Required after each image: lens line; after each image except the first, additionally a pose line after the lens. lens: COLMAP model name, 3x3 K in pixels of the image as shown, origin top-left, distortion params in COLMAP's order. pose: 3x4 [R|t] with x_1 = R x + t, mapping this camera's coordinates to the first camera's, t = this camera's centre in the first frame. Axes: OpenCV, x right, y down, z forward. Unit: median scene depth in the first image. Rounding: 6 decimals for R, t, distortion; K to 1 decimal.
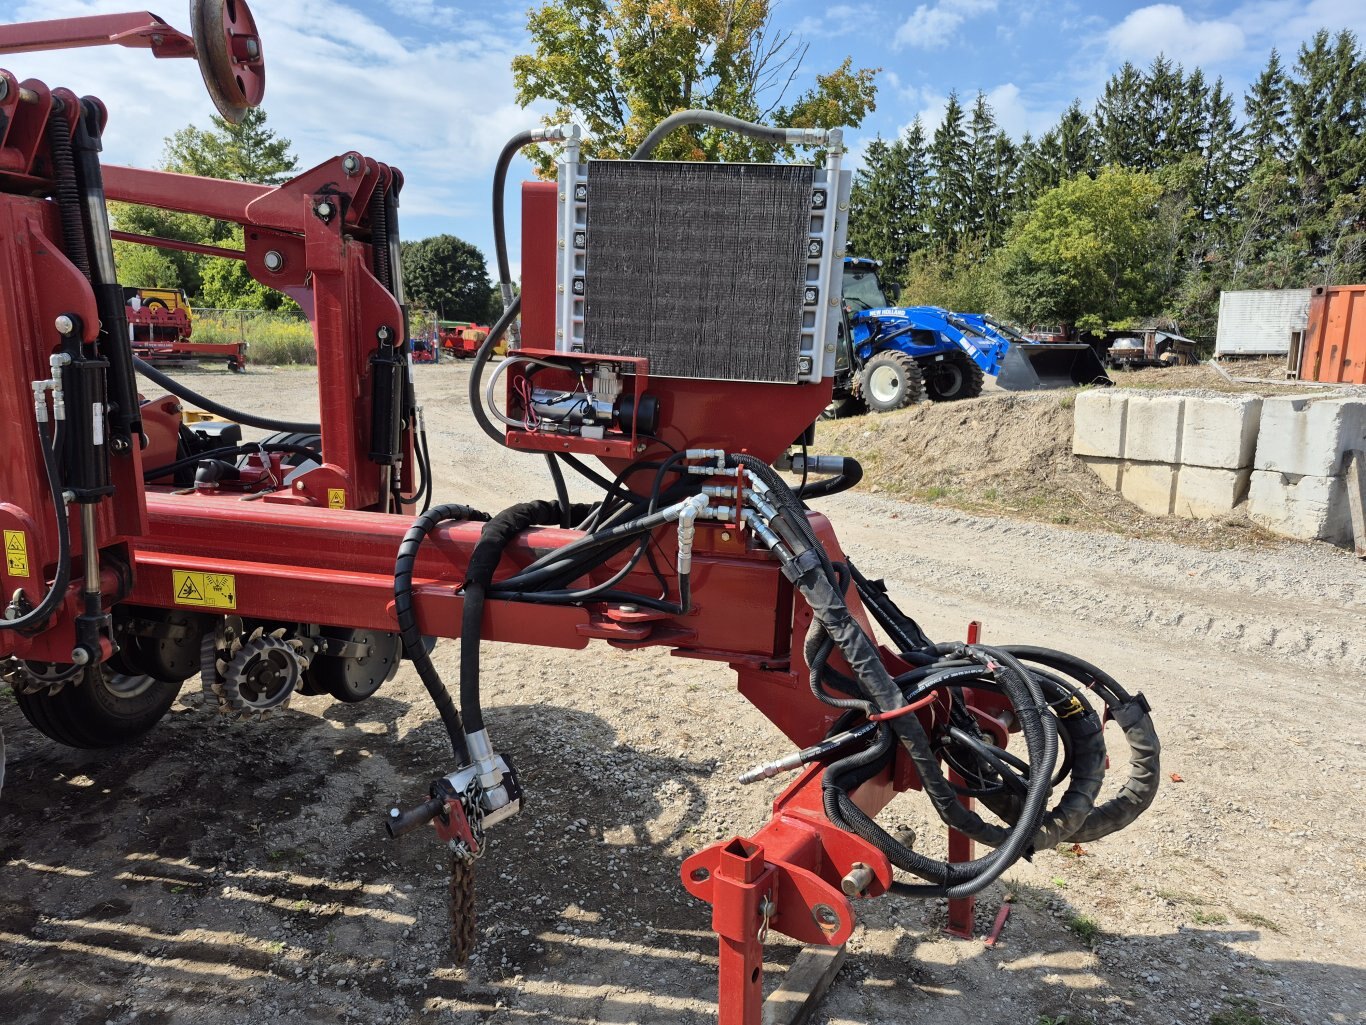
lens RADIAL K [[949.8, 0, 676.3], [0, 949.8, 514.4], [0, 0, 1]] dist [0.096930, -0.110756]
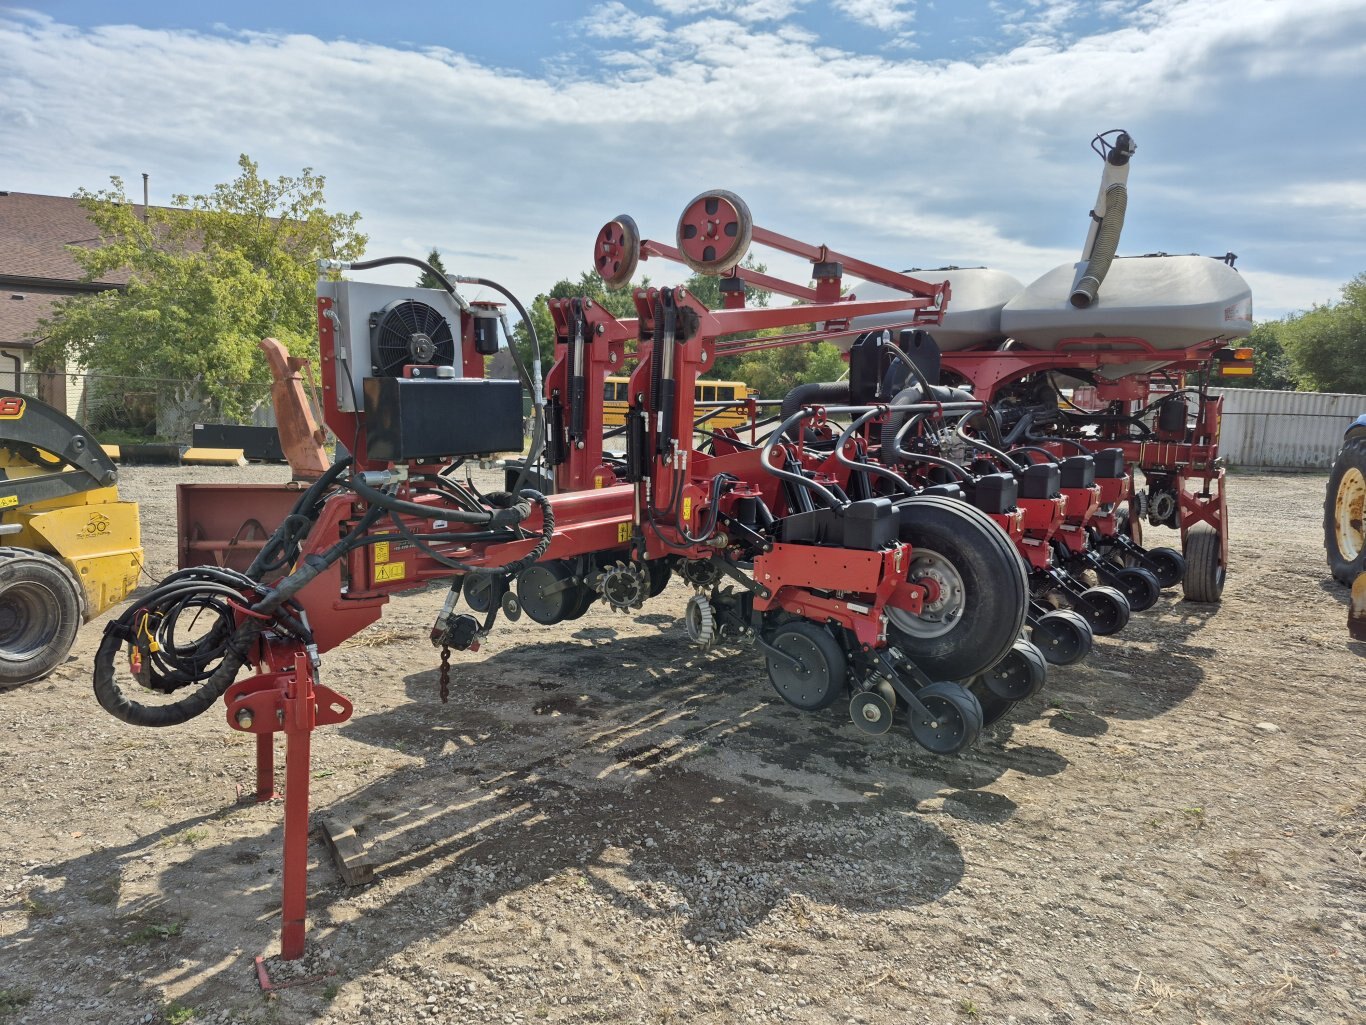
lens RADIAL K [[959.2, 0, 683.0], [0, 959.2, 512.5], [0, 0, 1]] dist [0.130066, -0.189699]
pose [[-0.475297, 0.071148, -0.876944, 0.664534], [-0.203137, 0.960921, 0.188060, -0.202679], [0.856054, 0.267524, -0.442270, 1.151637]]
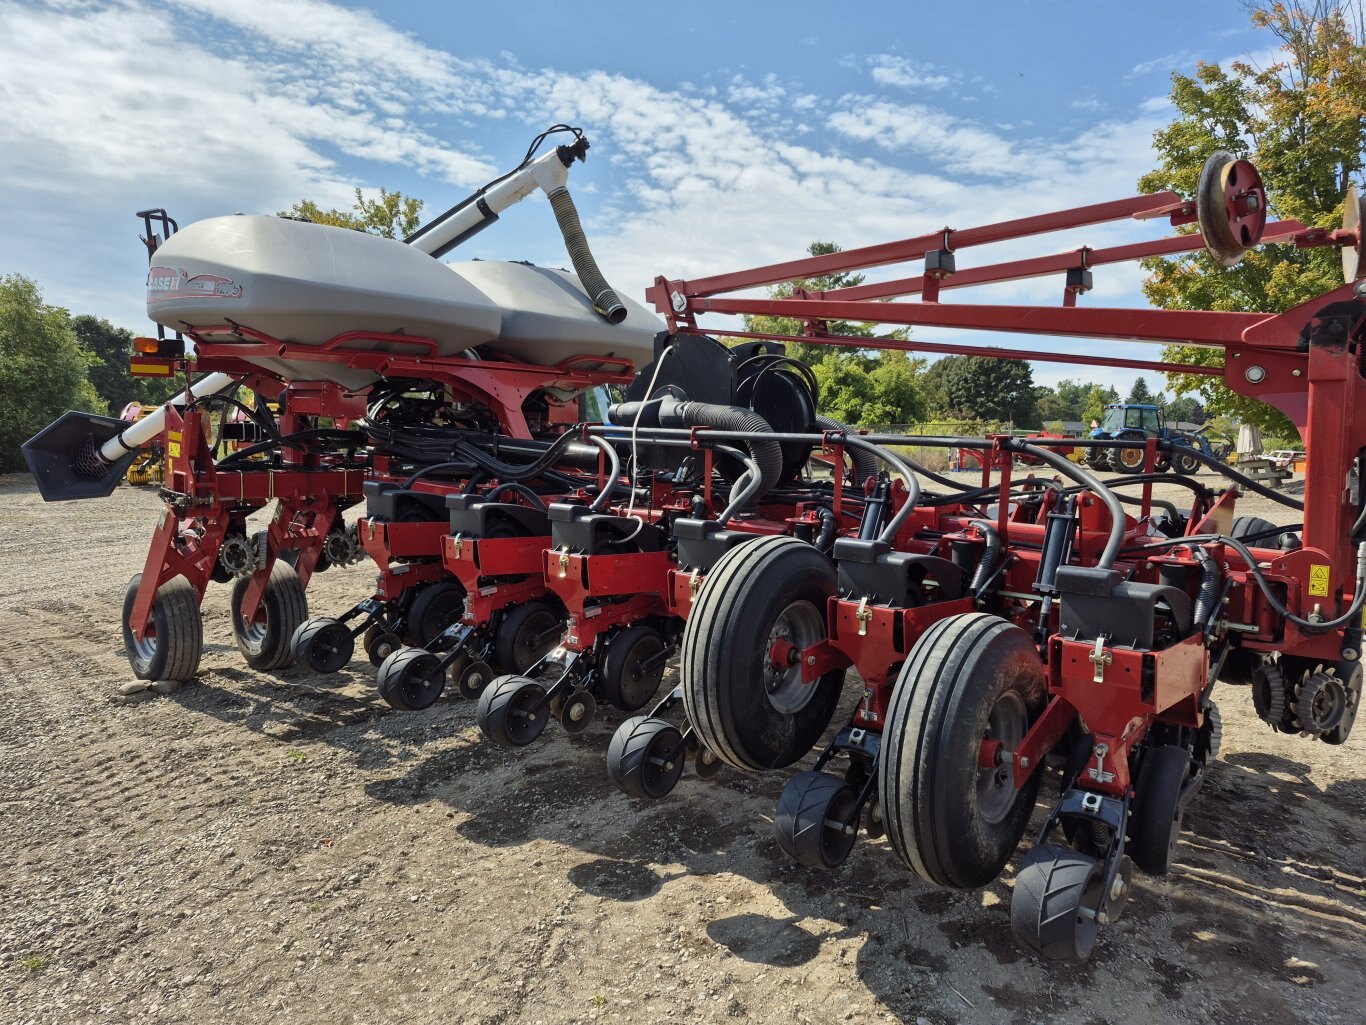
lens RADIAL K [[971.0, 0, 683.0], [0, 971.0, 512.5], [0, 0, 1]] dist [0.017054, 0.001823]
pose [[0.872834, 0.024839, -0.487384, -0.373276], [-0.080794, 0.992277, -0.094120, 0.076665], [0.481282, 0.121529, 0.868100, -0.405296]]
